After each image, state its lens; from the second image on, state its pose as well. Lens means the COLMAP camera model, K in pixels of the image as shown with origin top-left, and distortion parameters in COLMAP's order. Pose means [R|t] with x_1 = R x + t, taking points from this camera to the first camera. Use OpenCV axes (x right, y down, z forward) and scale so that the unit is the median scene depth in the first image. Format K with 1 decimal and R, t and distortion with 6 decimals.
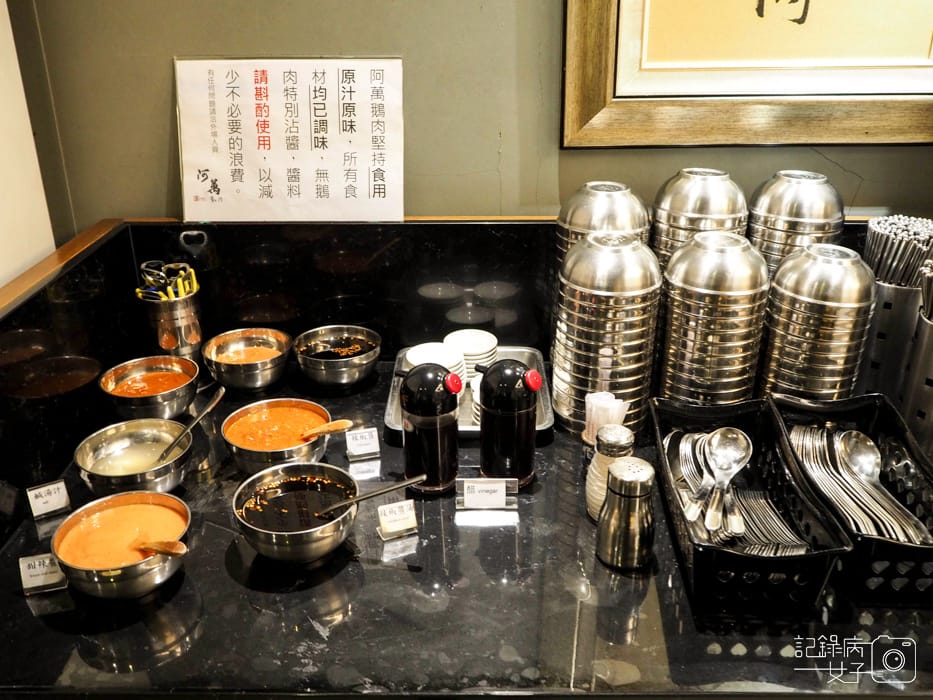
lens RADIAL K [[855.2, 0, 464.9], [0, 855.2, 348.8], [0, 0, 1]] dist [-0.019747, -0.005372]
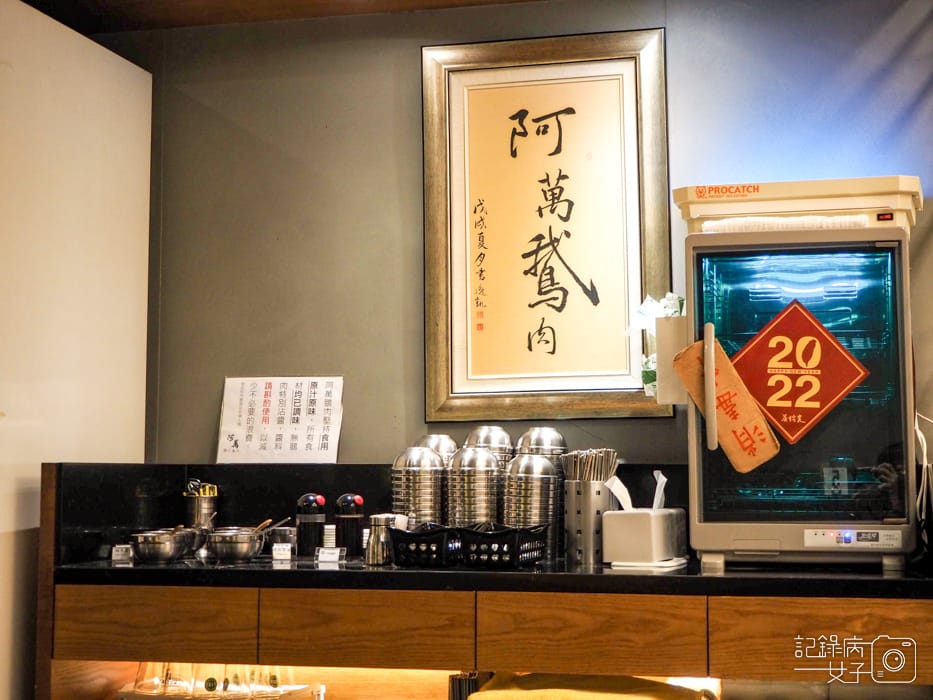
lens RADIAL K [[1574.0, 0, 466.5], [0, 1574.0, 350.0], [0, 0, 1]] dist [0.016294, 0.000000]
pose [[0.974641, -0.011630, -0.223470, 0.919425], [-0.098092, 0.875382, -0.473375, 1.156934], [0.201127, 0.483292, 0.852043, -1.807884]]
